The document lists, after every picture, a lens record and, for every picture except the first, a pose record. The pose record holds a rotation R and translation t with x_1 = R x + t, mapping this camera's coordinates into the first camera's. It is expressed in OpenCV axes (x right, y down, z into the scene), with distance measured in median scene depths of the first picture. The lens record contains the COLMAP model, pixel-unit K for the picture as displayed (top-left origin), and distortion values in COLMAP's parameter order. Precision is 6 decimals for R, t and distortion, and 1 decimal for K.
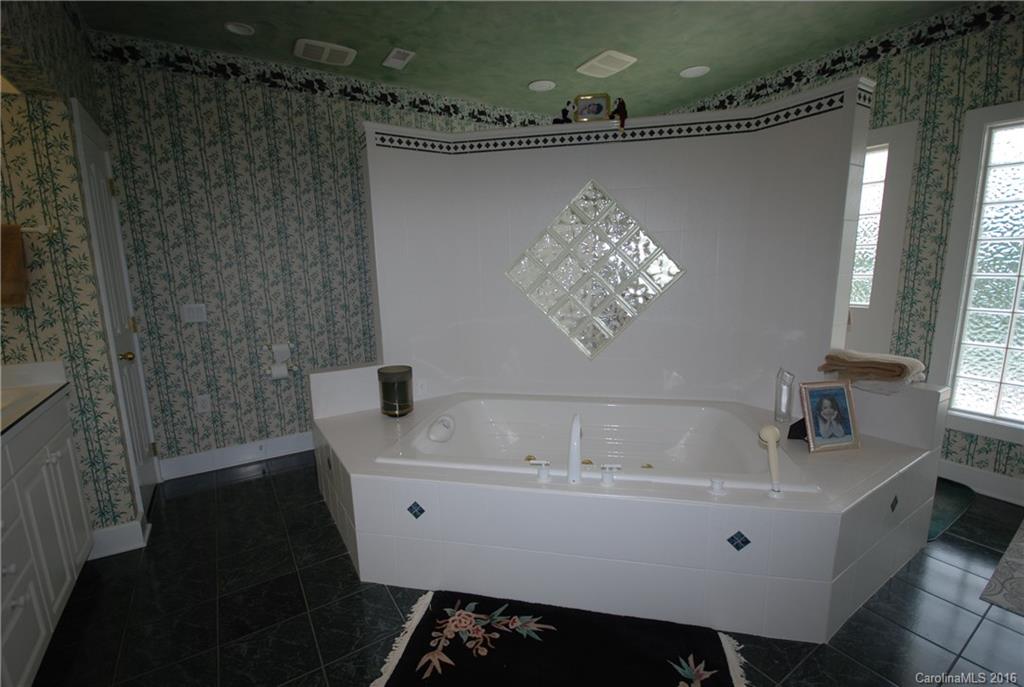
lens RADIAL K [[439.4, 0, 508.5], [0, 439.4, 361.6], [0, 0, 1]] dist [-0.033314, -0.000453]
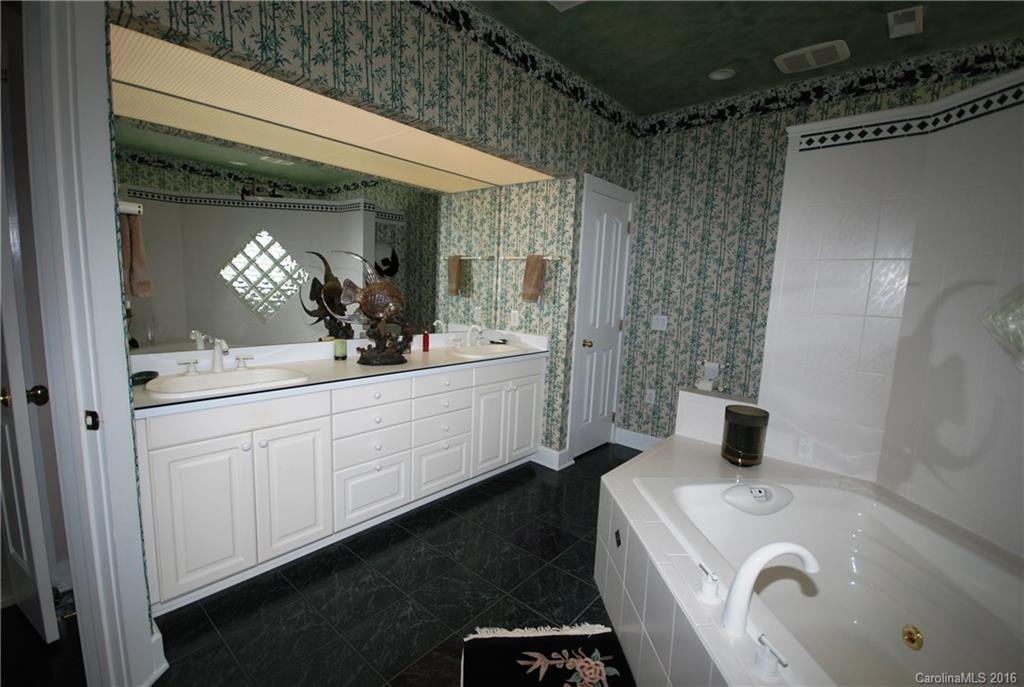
lens RADIAL K [[443.1, 0, 522.4], [0, 443.1, 346.9], [0, 0, 1]] dist [0.018583, -0.015300]
pose [[0.282277, 0.158128, -0.946211, 0.419537], [-0.239892, 0.966621, 0.089974, -0.074697], [0.928855, 0.201591, 0.310789, 0.286216]]
